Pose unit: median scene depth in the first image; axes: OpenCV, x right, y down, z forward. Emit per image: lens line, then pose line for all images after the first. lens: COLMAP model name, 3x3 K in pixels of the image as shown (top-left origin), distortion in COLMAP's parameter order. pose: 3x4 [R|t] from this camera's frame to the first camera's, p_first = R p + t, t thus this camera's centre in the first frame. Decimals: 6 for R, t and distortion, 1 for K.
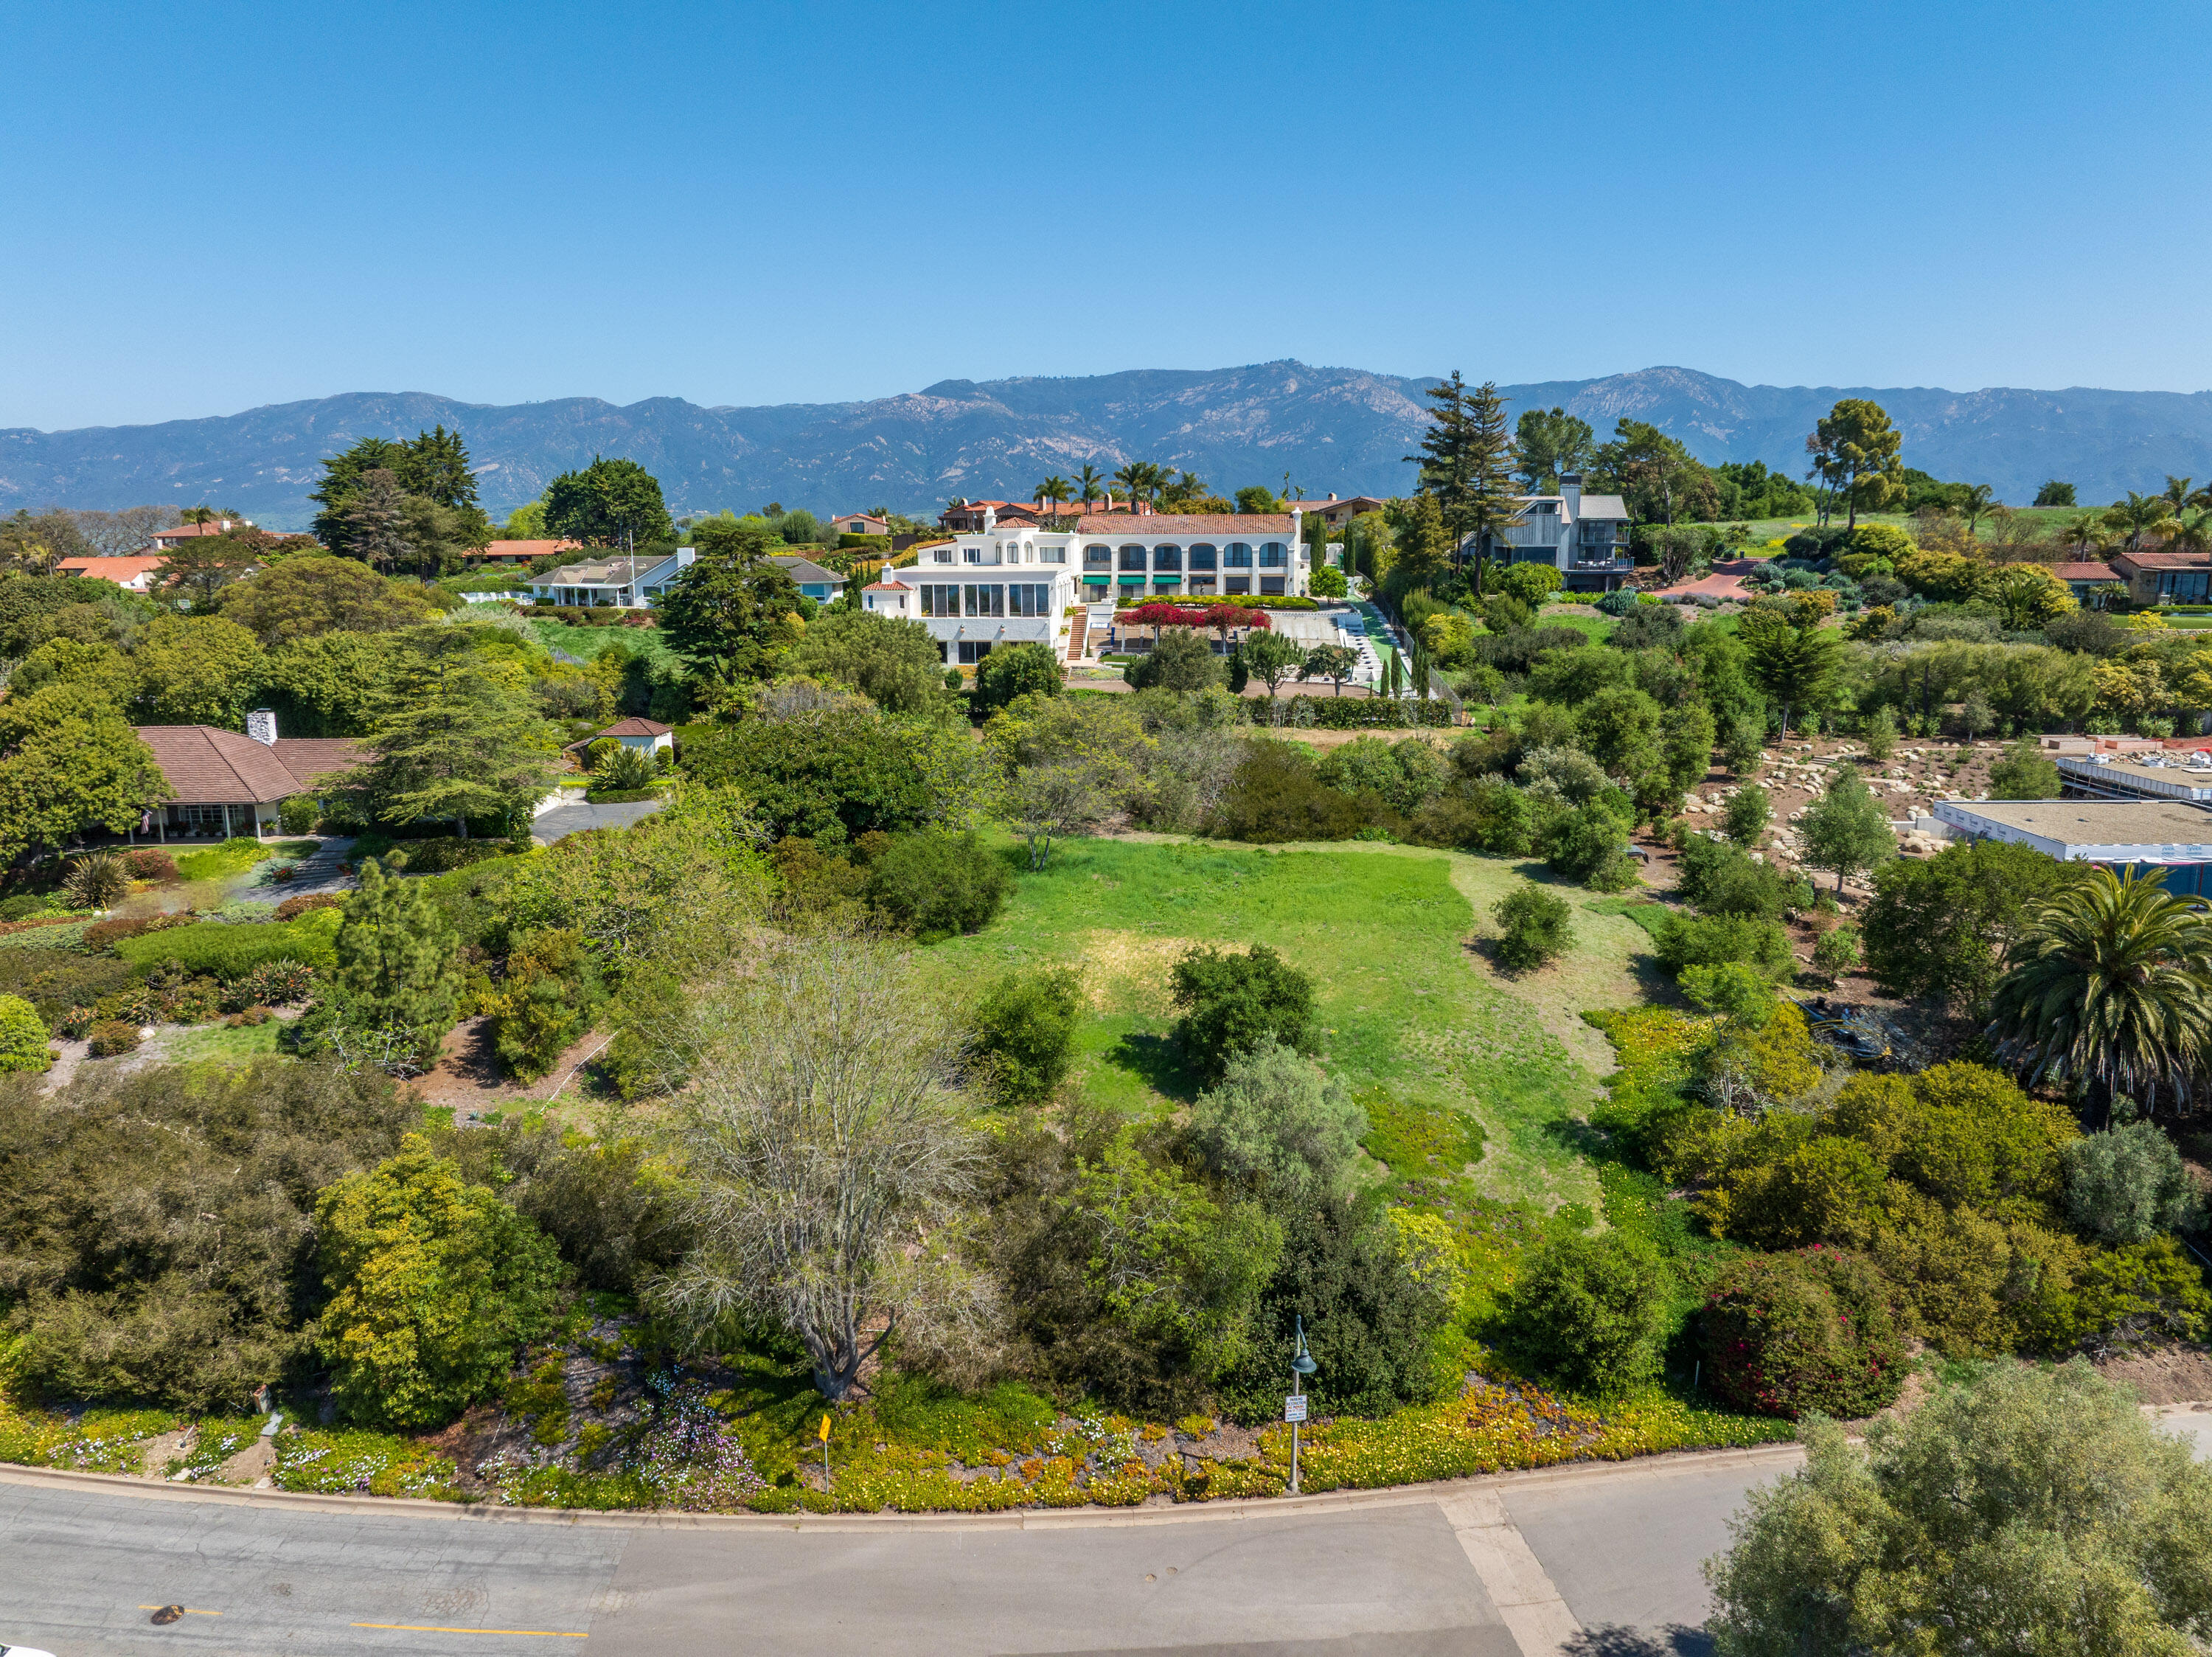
lens RADIAL K [[1546.8, 0, 1093.8], [0, 1546.8, 818.1], [0, 0, 1]] dist [-0.036691, 0.001813]
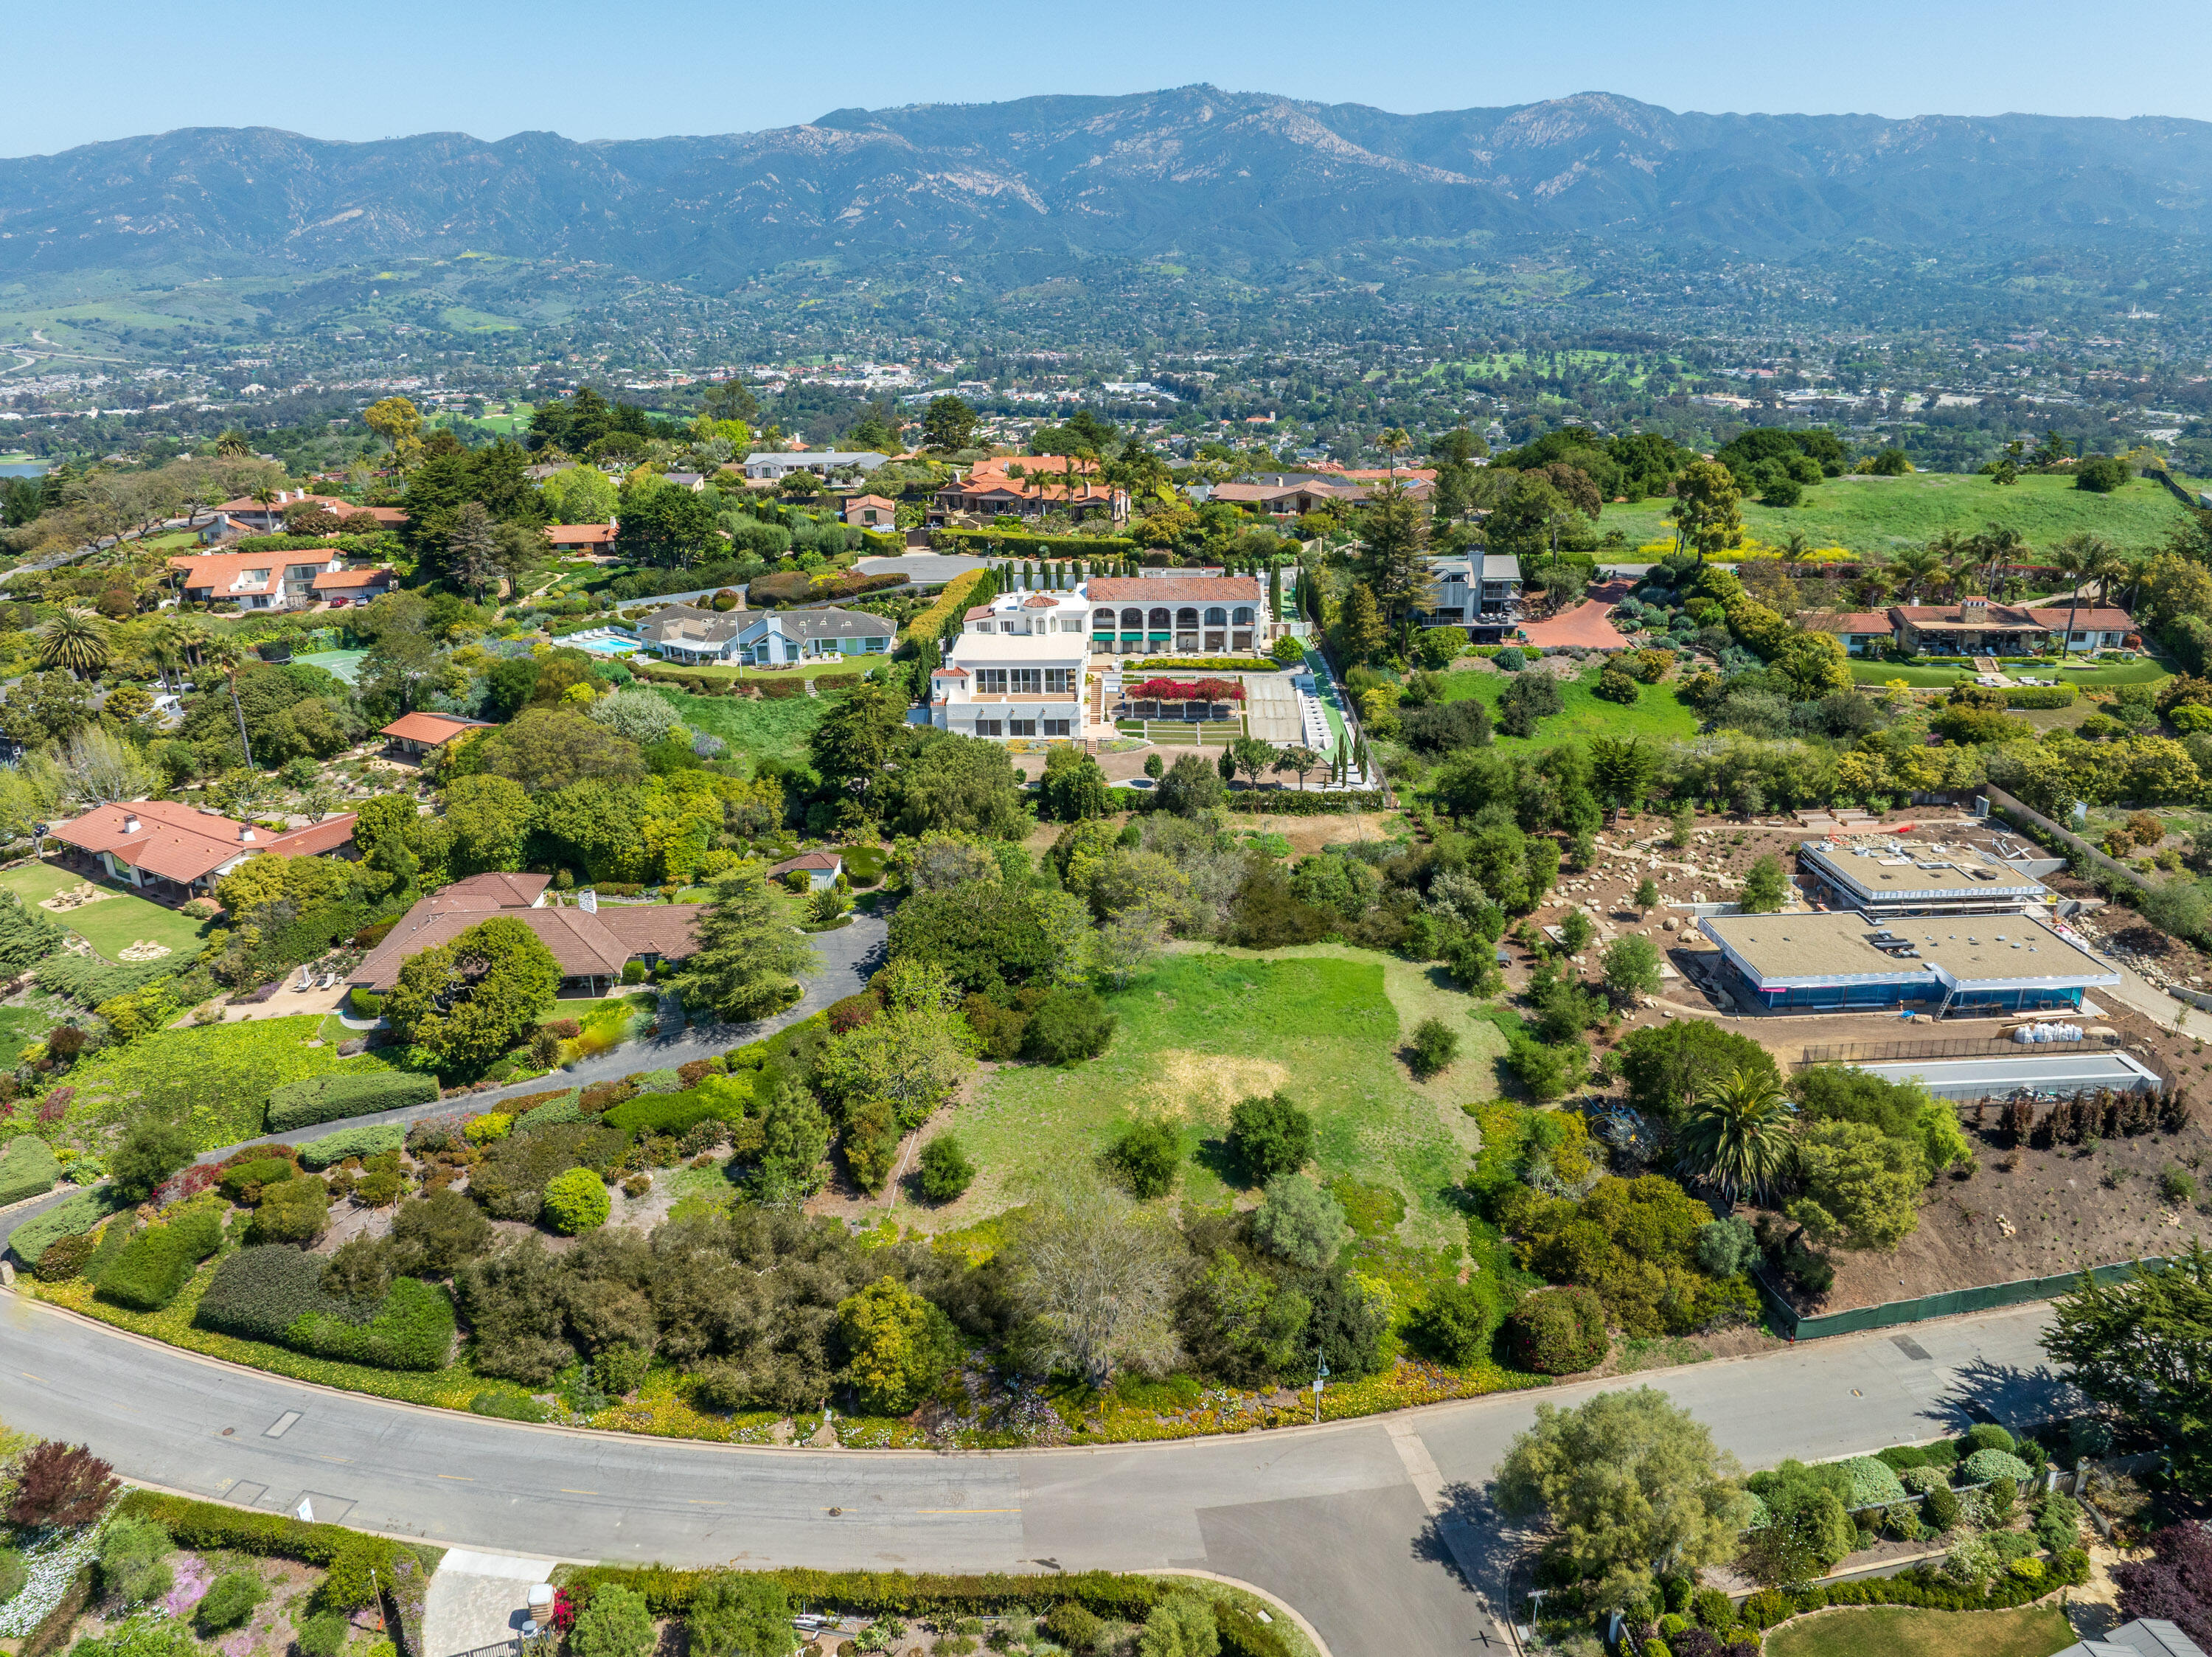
lens RADIAL K [[1546.8, 0, 1086.0], [0, 1546.8, 844.4], [0, 0, 1]] dist [-0.036691, 0.001813]
pose [[0.998557, -0.029087, 0.045147, -0.097186], [0.020780, 0.984419, 0.174608, -0.270240], [-0.049522, -0.173418, 0.983602, -0.351531]]
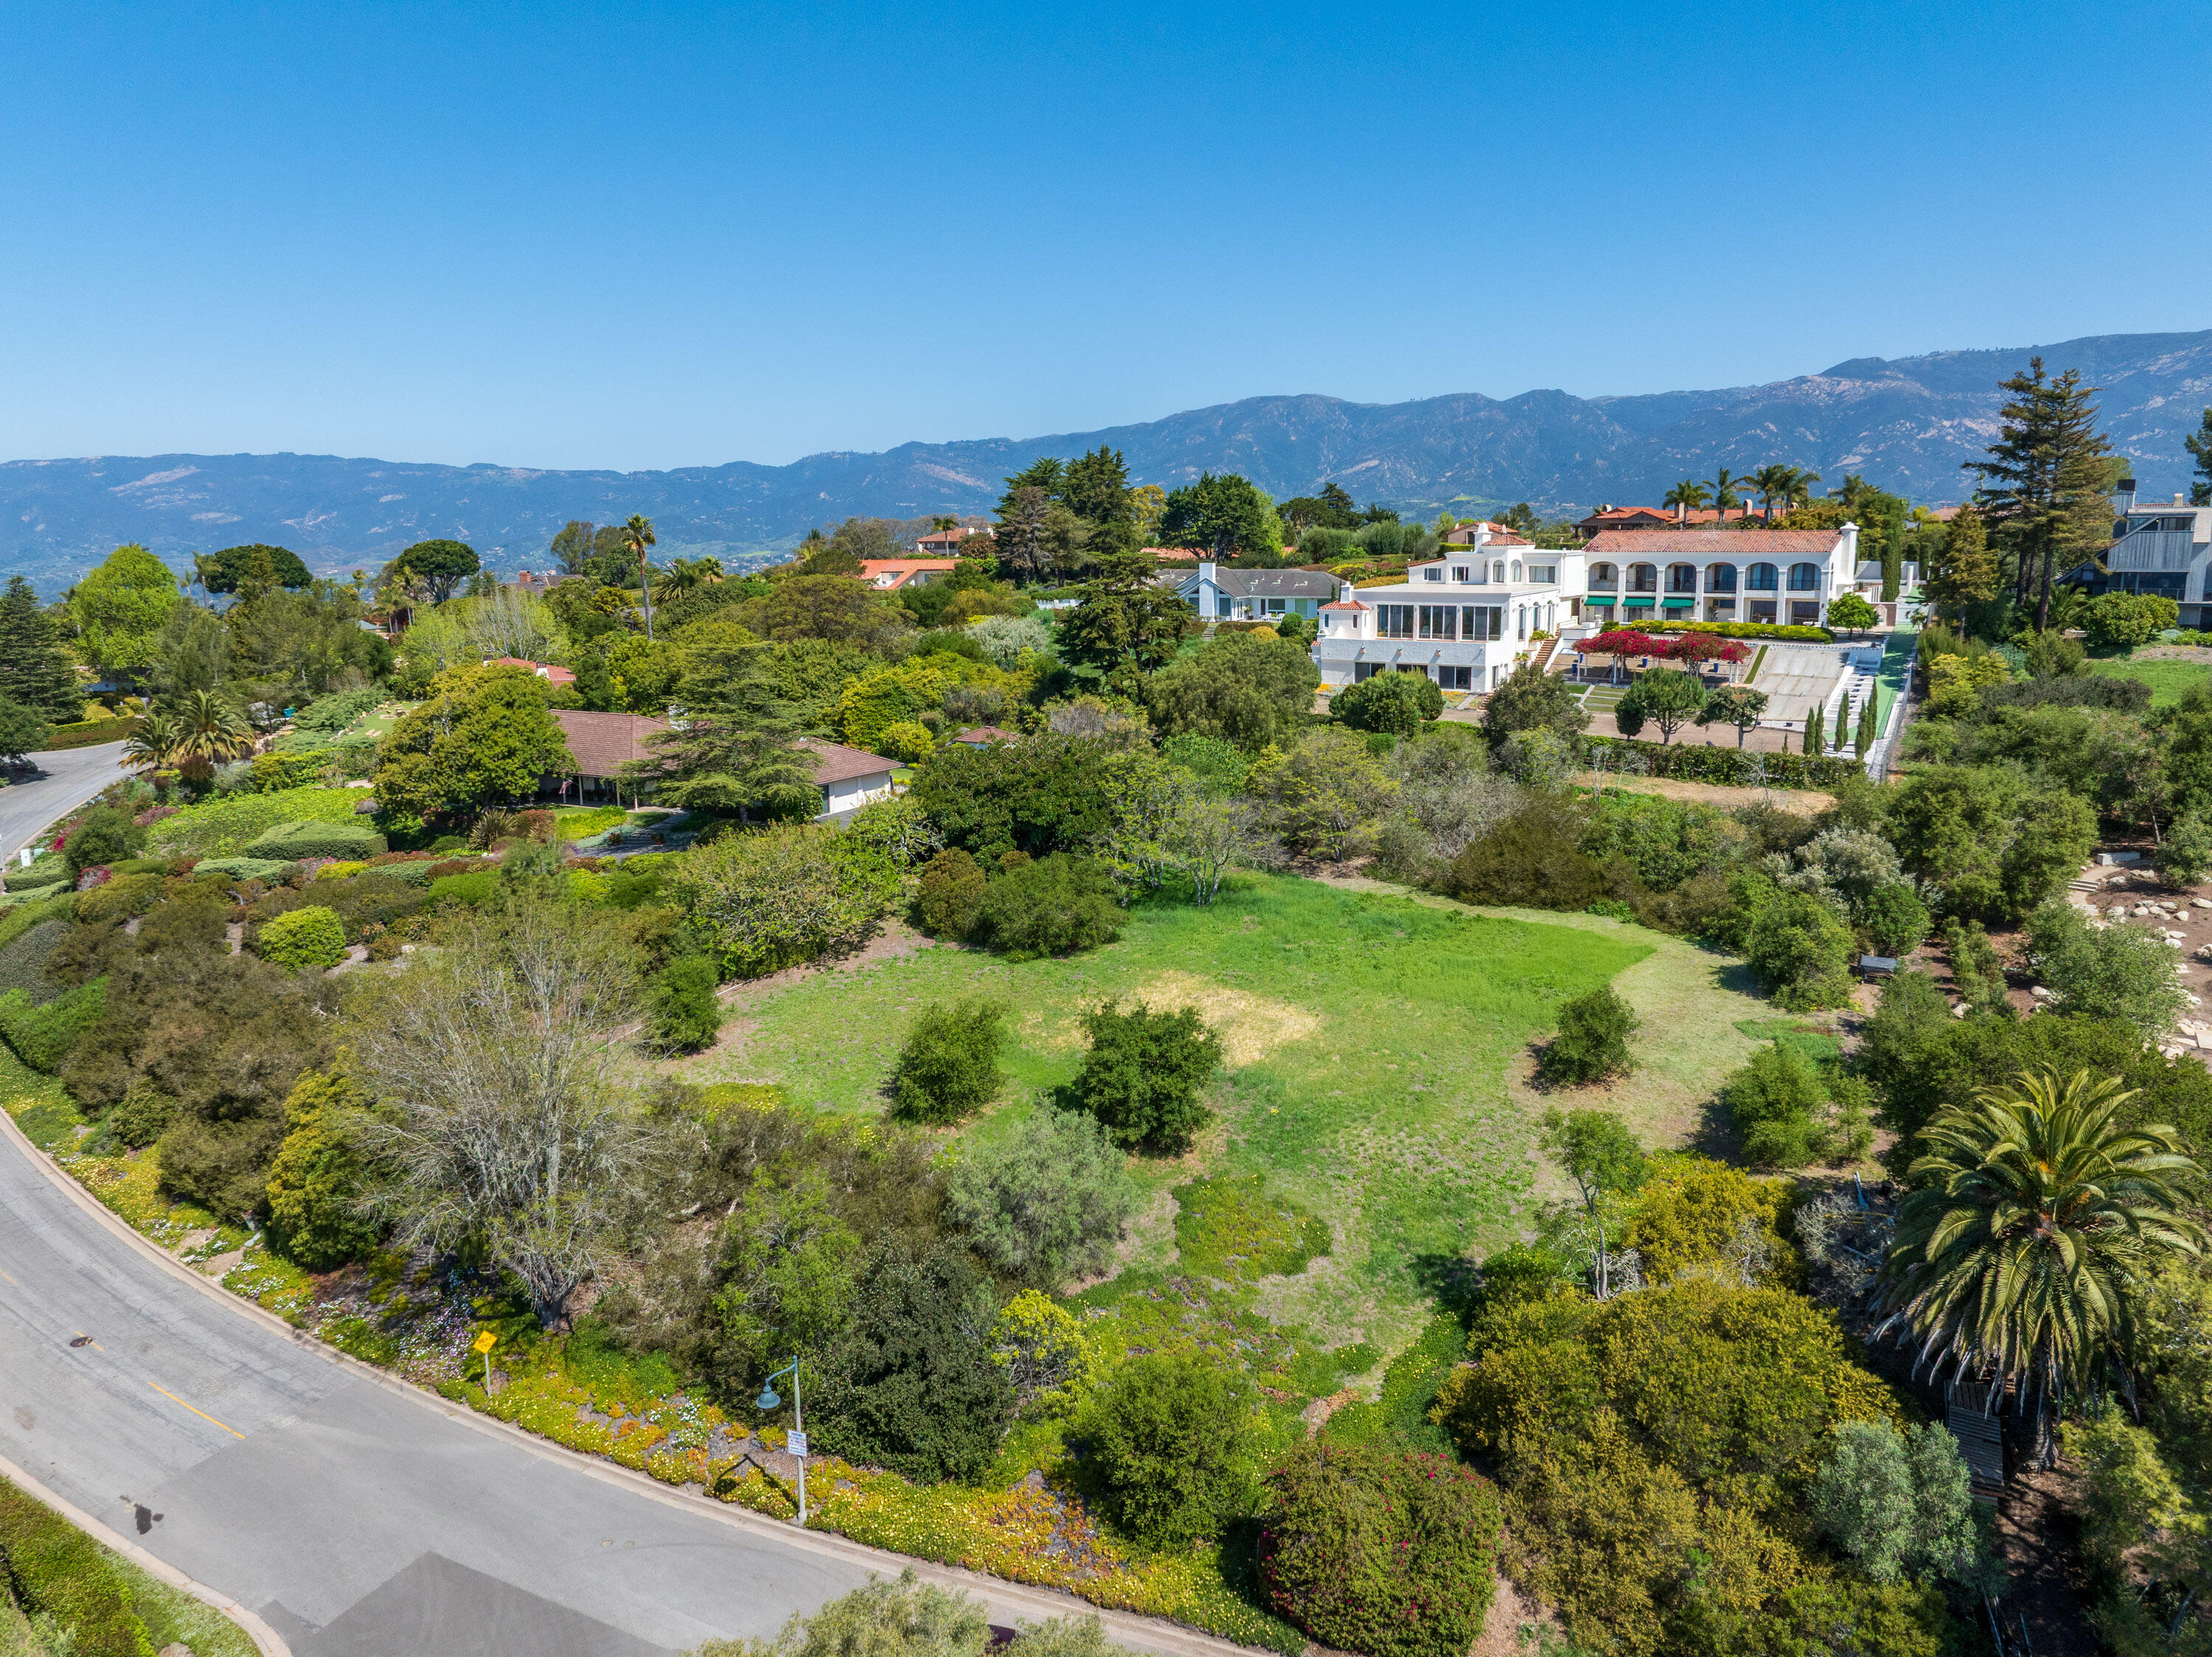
lens RADIAL K [[1546.8, 0, 1105.3], [0, 1546.8, 835.9], [0, 0, 1]] dist [-0.036691, 0.001813]
pose [[0.860002, 0.093658, -0.501622, 0.289480], [-0.086038, 0.995553, 0.038373, -0.031164], [0.502985, 0.010158, 0.864235, 0.071759]]
